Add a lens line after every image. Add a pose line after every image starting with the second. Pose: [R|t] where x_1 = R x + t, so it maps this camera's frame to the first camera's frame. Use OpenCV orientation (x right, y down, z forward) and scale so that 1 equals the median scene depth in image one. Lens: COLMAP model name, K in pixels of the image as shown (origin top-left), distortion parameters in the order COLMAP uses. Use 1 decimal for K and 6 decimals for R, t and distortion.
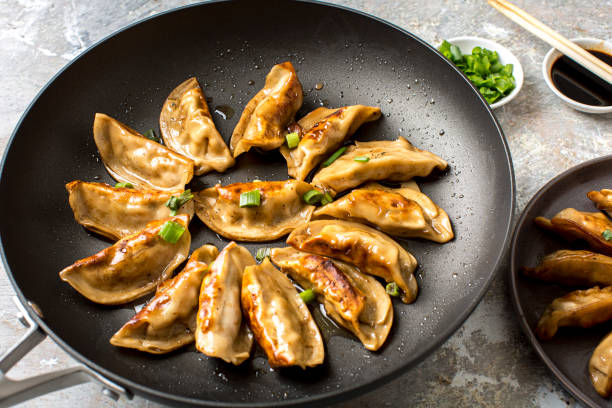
lens RADIAL K [[957.0, 0, 302.3], [0, 957.0, 202.0], [0, 0, 1]] dist [-0.009558, 0.000000]
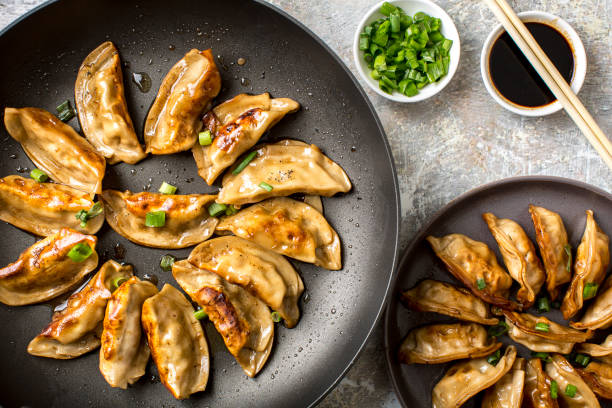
lens RADIAL K [[957.0, 0, 308.1], [0, 957.0, 203.3], [0, 0, 1]] dist [-0.009558, 0.000000]
pose [[0.994185, 0.105264, 0.022729, 0.087269], [-0.097118, 0.785192, 0.611589, -0.680057], [0.046532, -0.610240, 0.790849, 0.178705]]
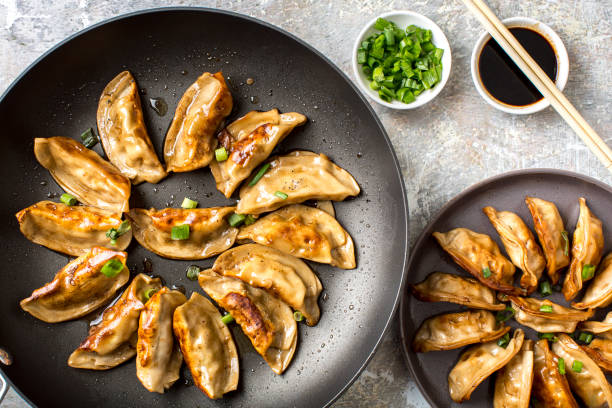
lens RADIAL K [[957.0, 0, 308.2], [0, 957.0, 204.5], [0, 0, 1]] dist [-0.009558, 0.000000]
pose [[0.998788, 0.038113, 0.031147, 0.060345], [-0.049147, 0.806920, 0.588613, -0.705296], [-0.002699, -0.589430, 0.807815, 0.098881]]
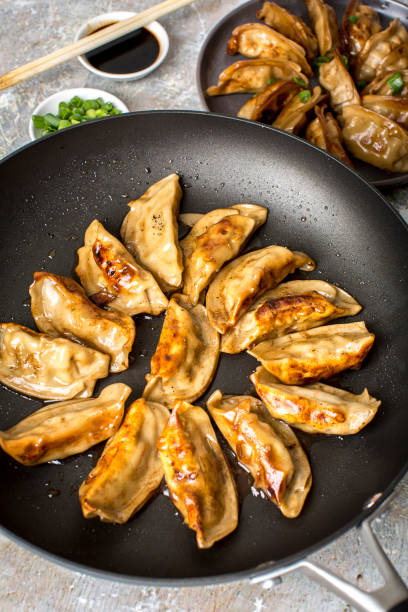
lens RADIAL K [[957.0, 0, 212.9], [0, 957.0, 283.4], [0, 0, 1]] dist [-0.009558, 0.000000]
pose [[0.303551, -0.779107, 0.548498, -0.513572], [0.720957, 0.564182, 0.402392, -0.387566], [-0.622959, 0.273297, 0.732961, 0.263055]]
